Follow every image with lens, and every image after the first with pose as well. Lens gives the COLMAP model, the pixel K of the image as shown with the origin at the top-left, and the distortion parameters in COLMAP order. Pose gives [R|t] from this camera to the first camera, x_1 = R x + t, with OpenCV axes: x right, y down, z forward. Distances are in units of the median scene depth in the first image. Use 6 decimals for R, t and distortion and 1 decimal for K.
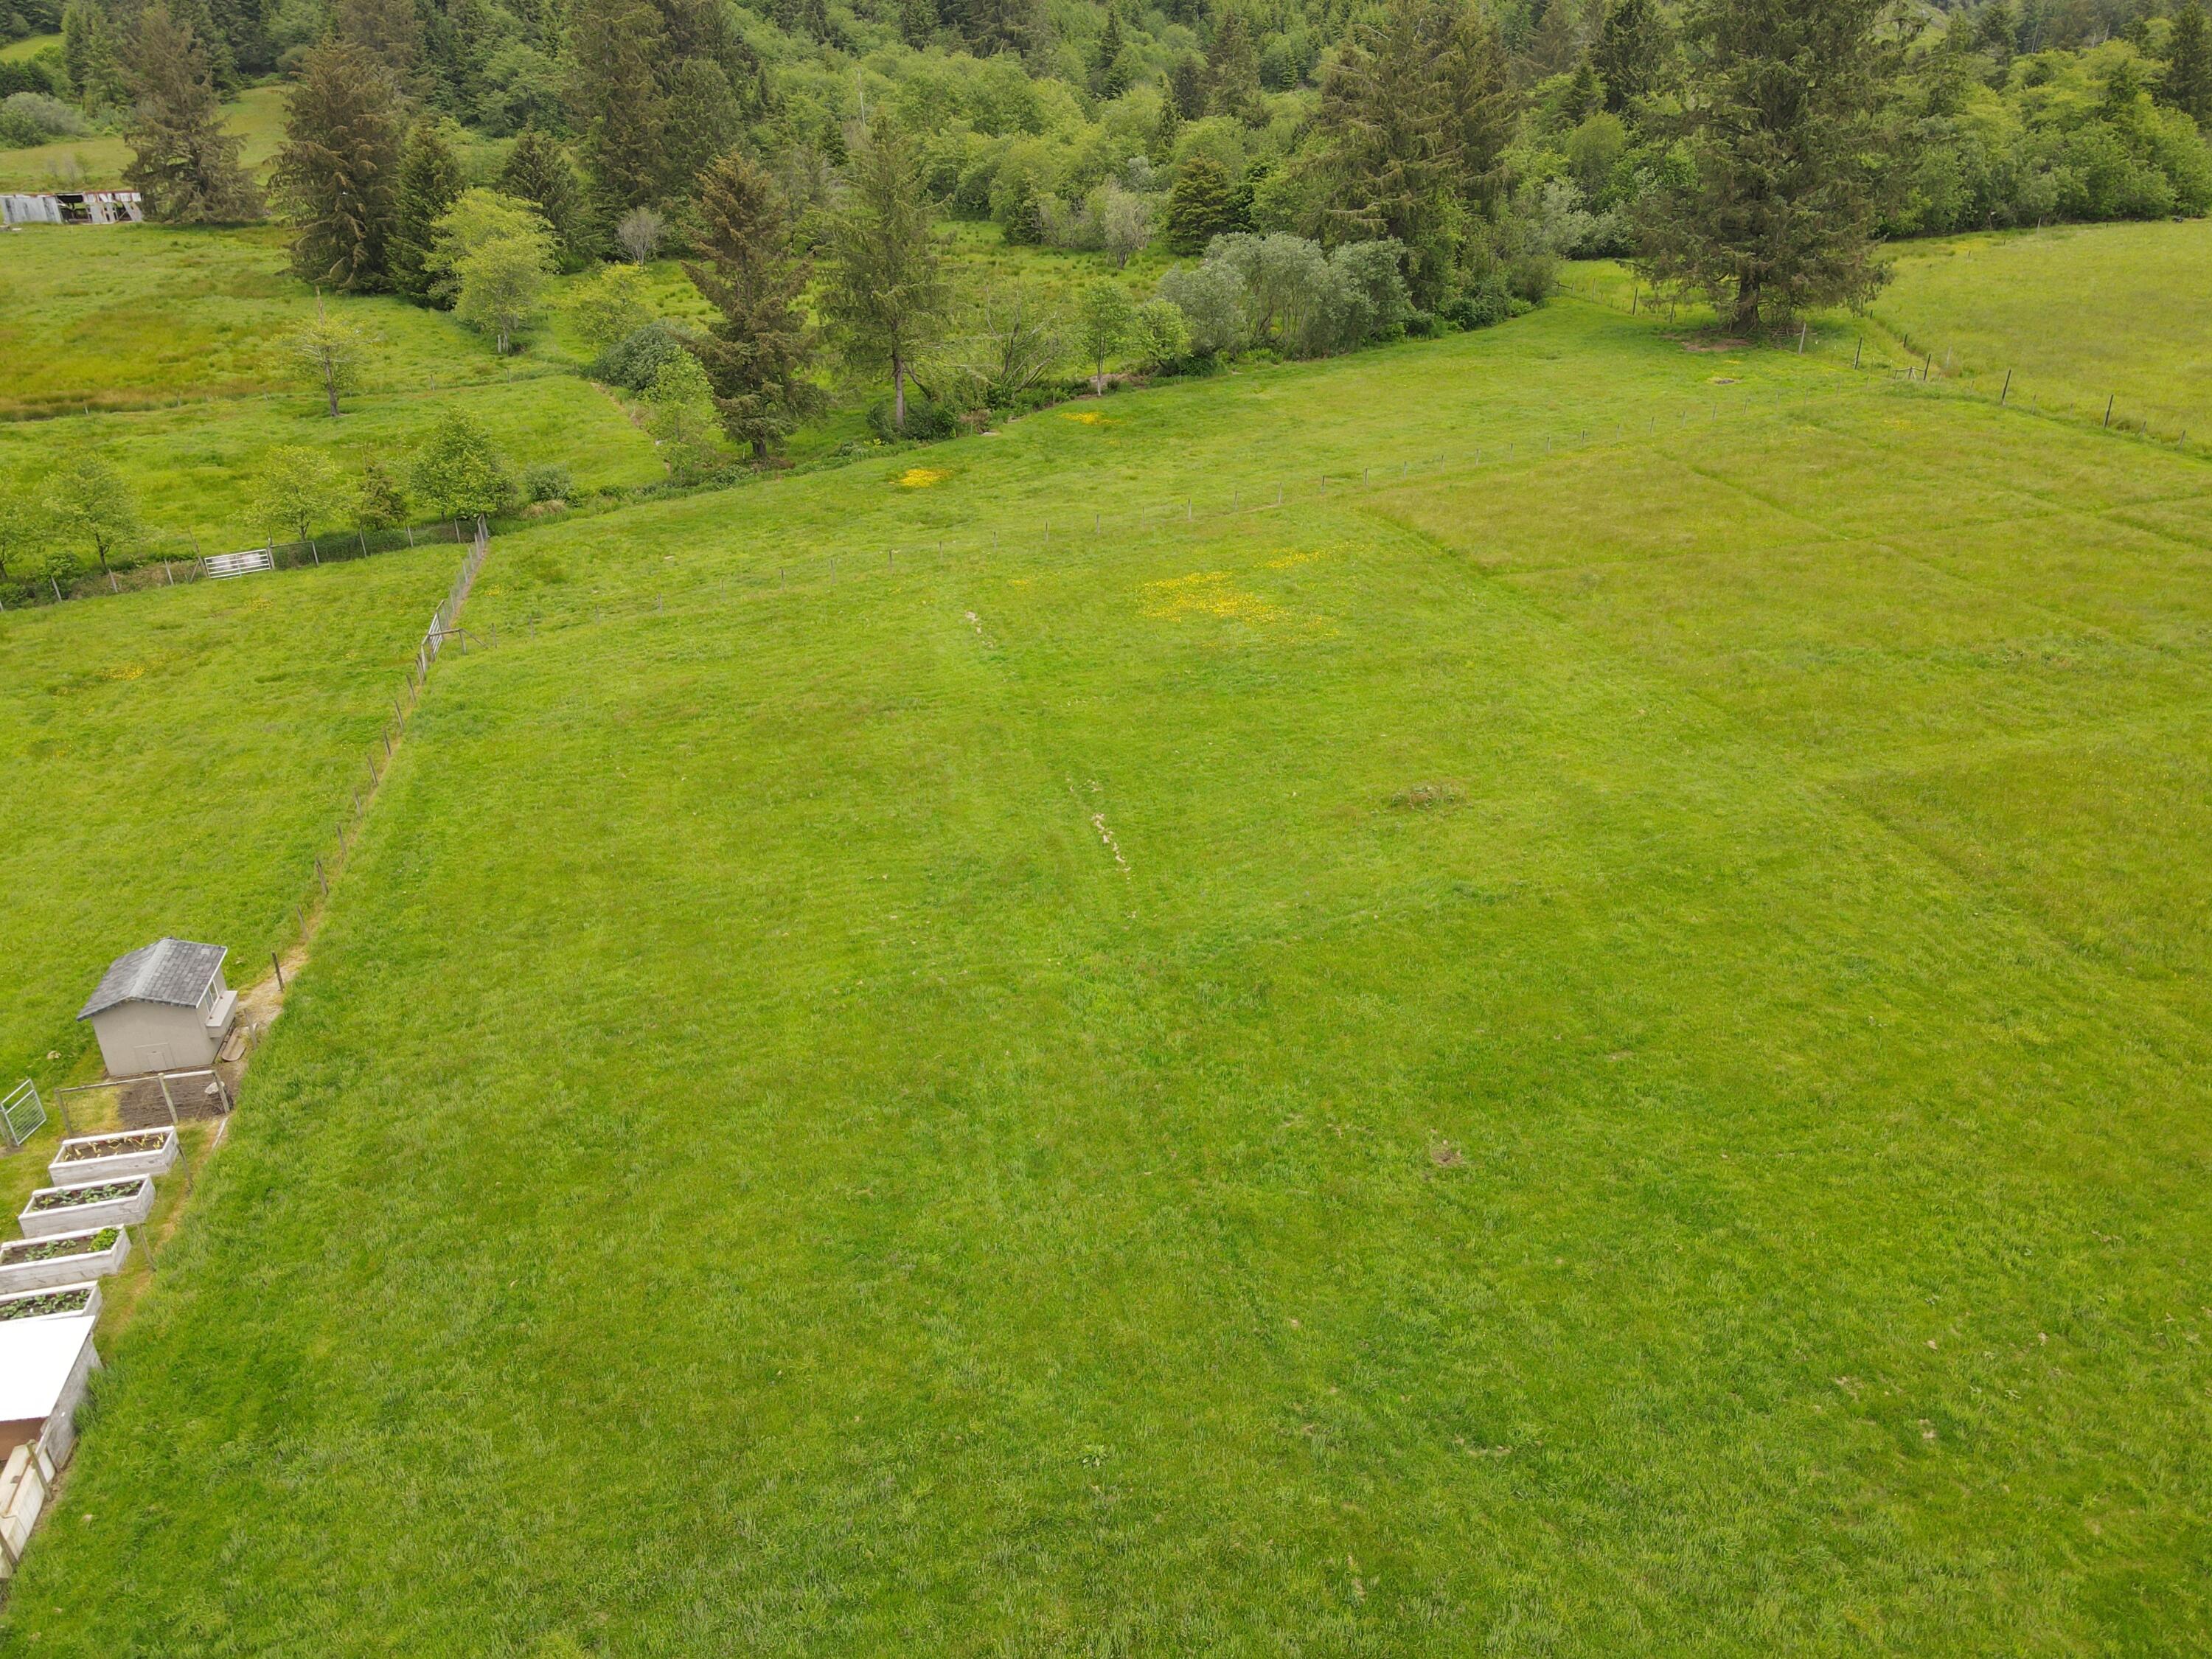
lens RADIAL K [[1619.5, 0, 1103.4], [0, 1619.5, 821.9], [0, 0, 1]] dist [0.026276, -0.010045]
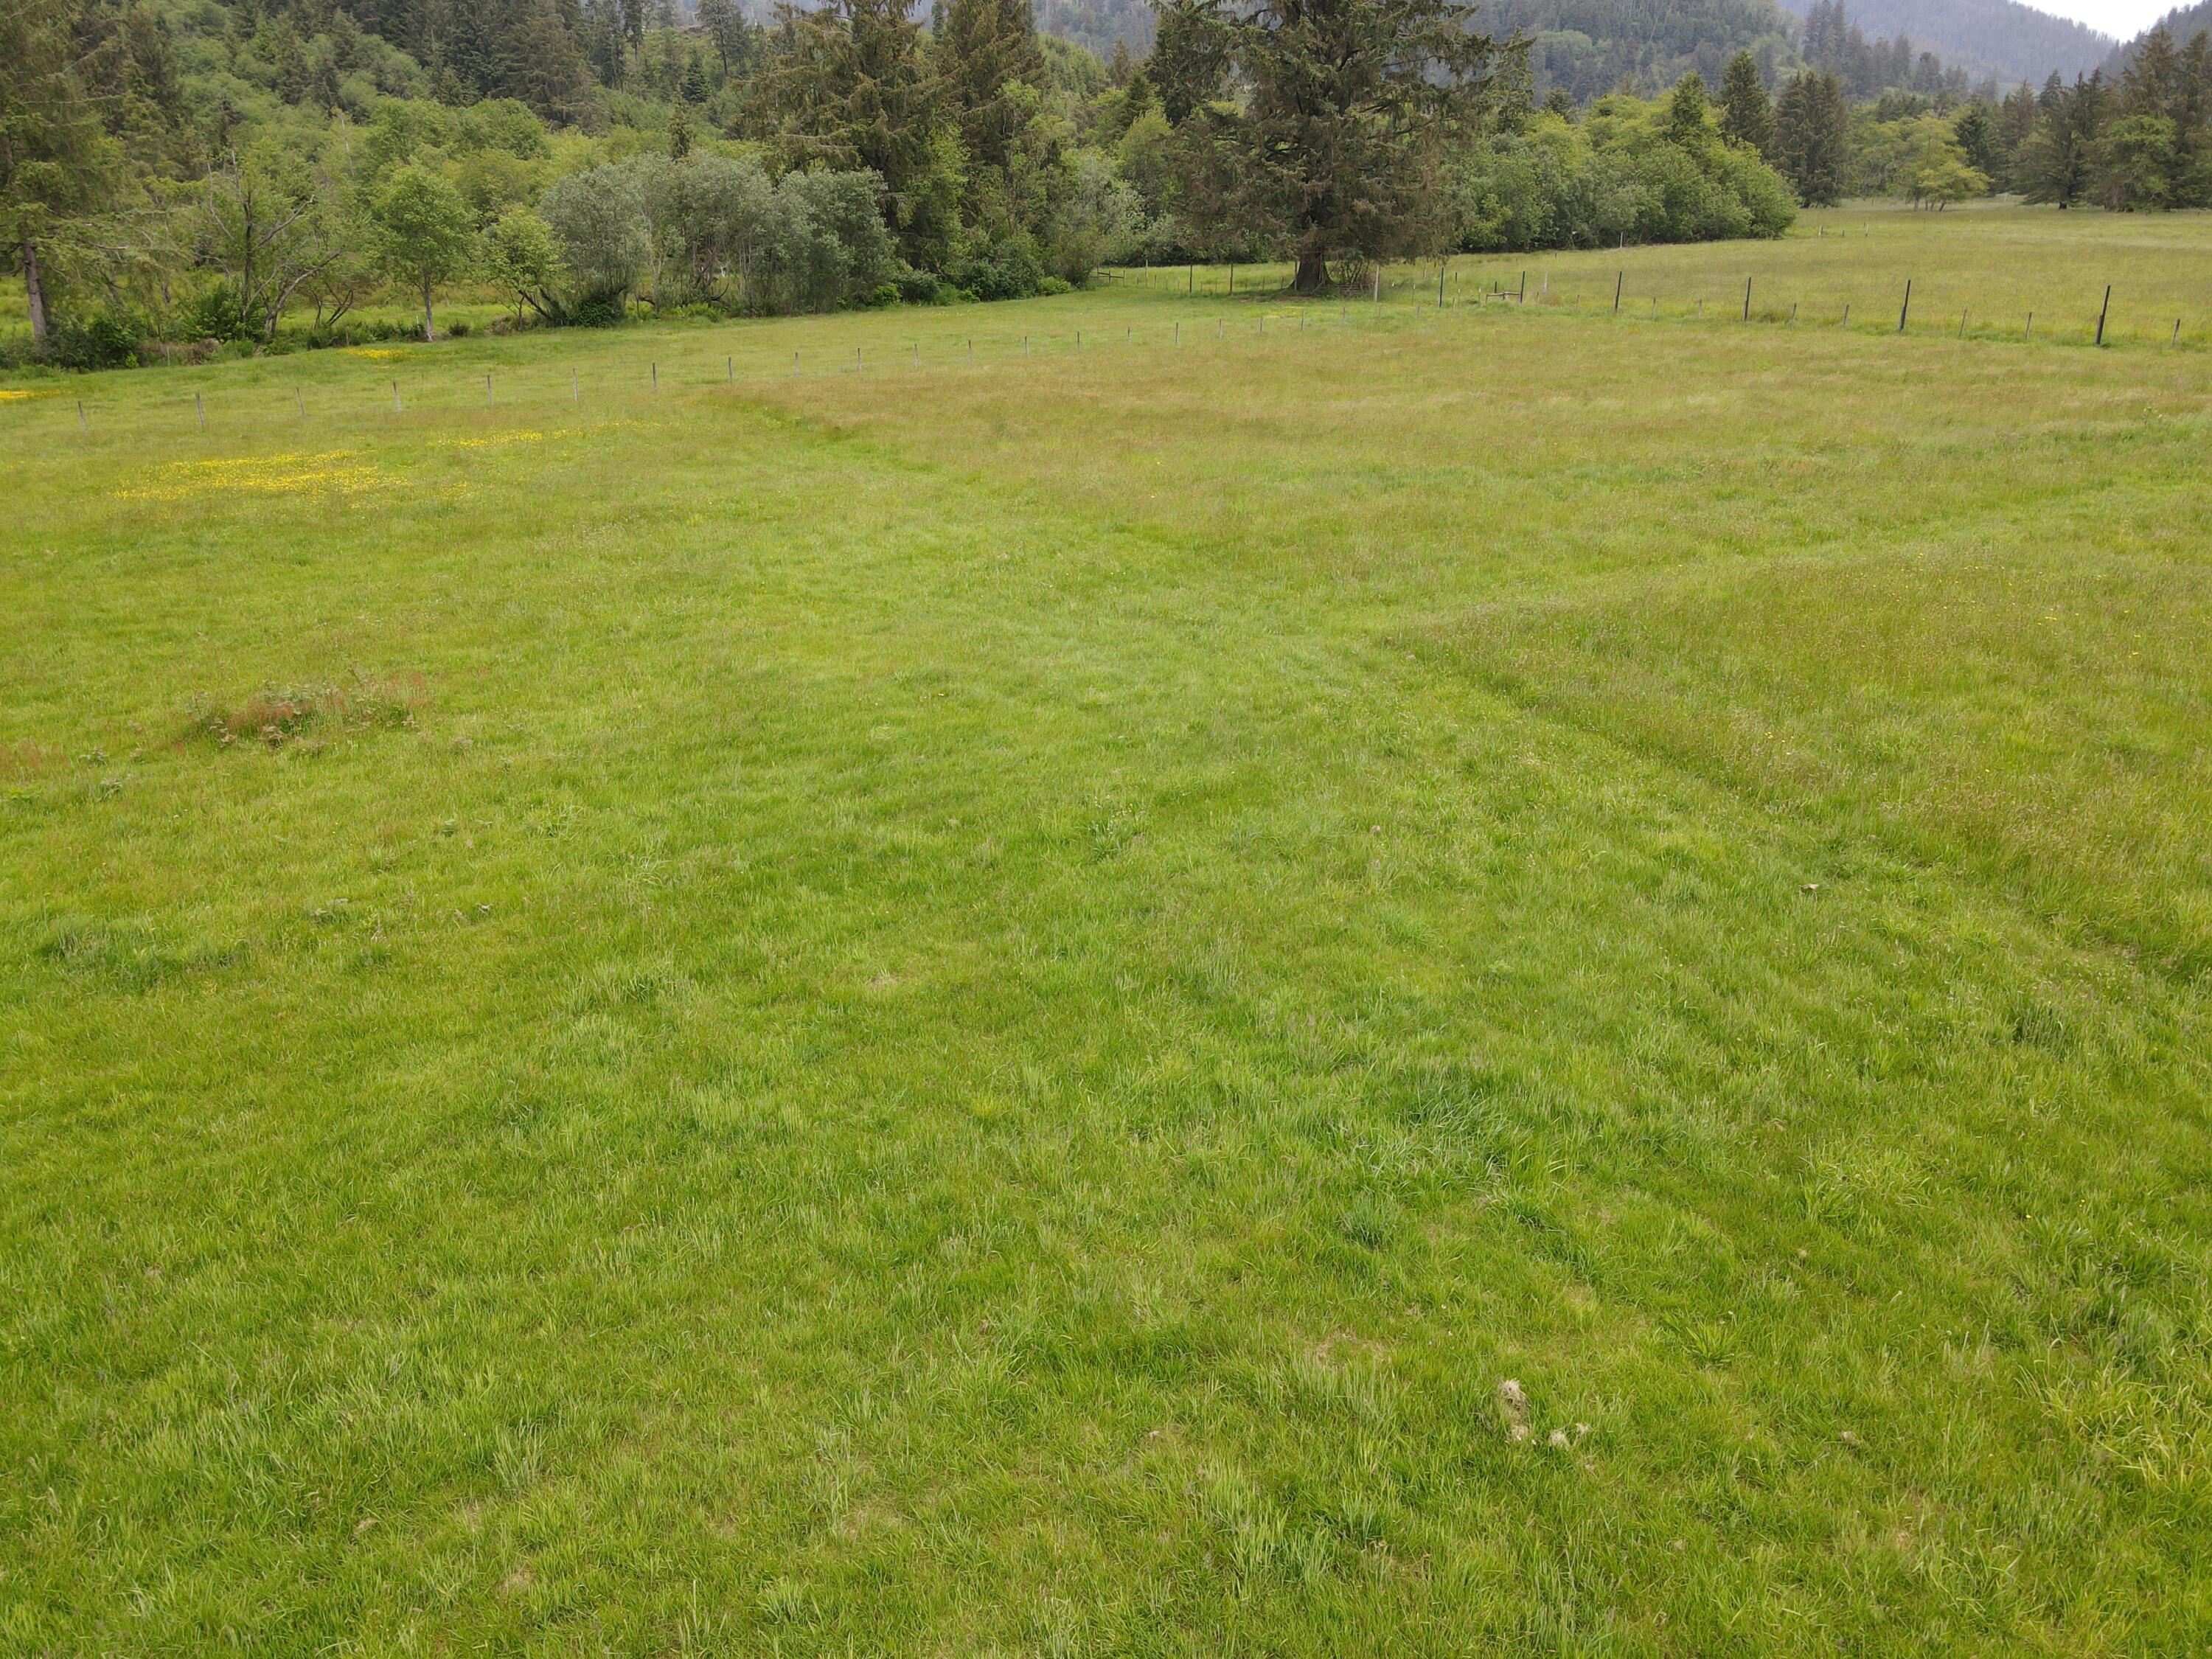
lens RADIAL K [[1592.9, 0, 1100.0], [0, 1592.9, 828.3], [0, 0, 1]] dist [0.023910, -0.002853]
pose [[0.980783, -0.063842, 0.184359, 0.270628], [0.079338, 0.993797, -0.077934, 0.044739], [-0.178240, 0.091063, 0.979764, 0.562792]]
